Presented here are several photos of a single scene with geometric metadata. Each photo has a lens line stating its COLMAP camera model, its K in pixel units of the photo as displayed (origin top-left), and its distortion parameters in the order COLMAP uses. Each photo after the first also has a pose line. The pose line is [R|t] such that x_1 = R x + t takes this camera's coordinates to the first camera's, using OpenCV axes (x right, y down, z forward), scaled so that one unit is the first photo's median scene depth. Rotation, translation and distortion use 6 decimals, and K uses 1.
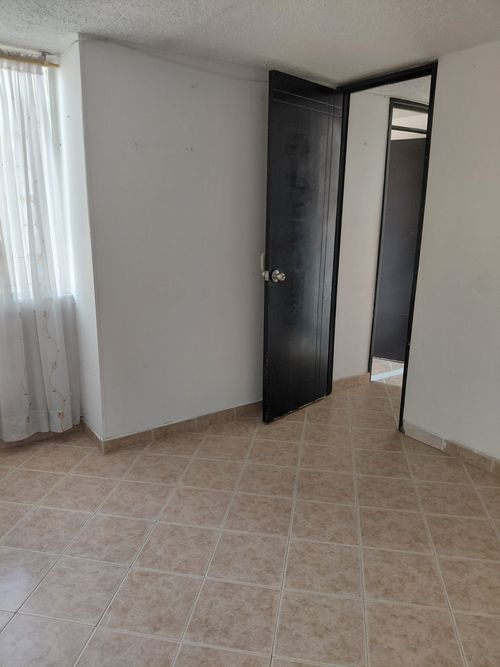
lens RADIAL K [[482.2, 0, 230.4], [0, 482.2, 333.6], [0, 0, 1]] dist [0.016895, -0.048633]
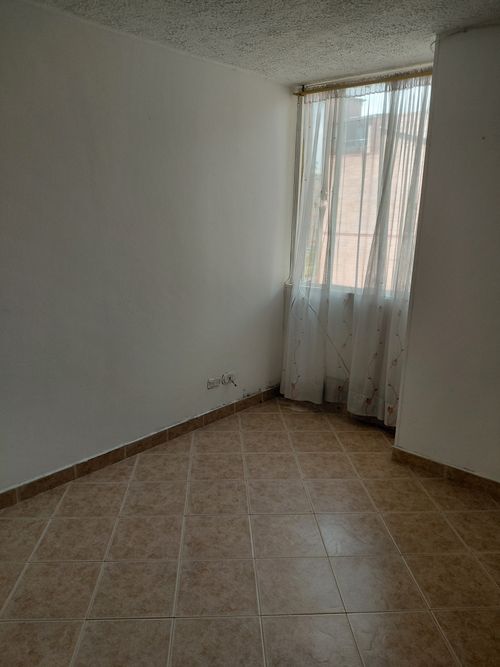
lens RADIAL K [[482.2, 0, 248.2], [0, 482.2, 332.8], [0, 0, 1]] dist [0.016895, -0.048633]
pose [[0.277435, 0.231194, -0.932512, 0.558190], [-0.257054, 0.953090, 0.159819, -0.087974], [0.925718, 0.195367, 0.323850, 0.380058]]
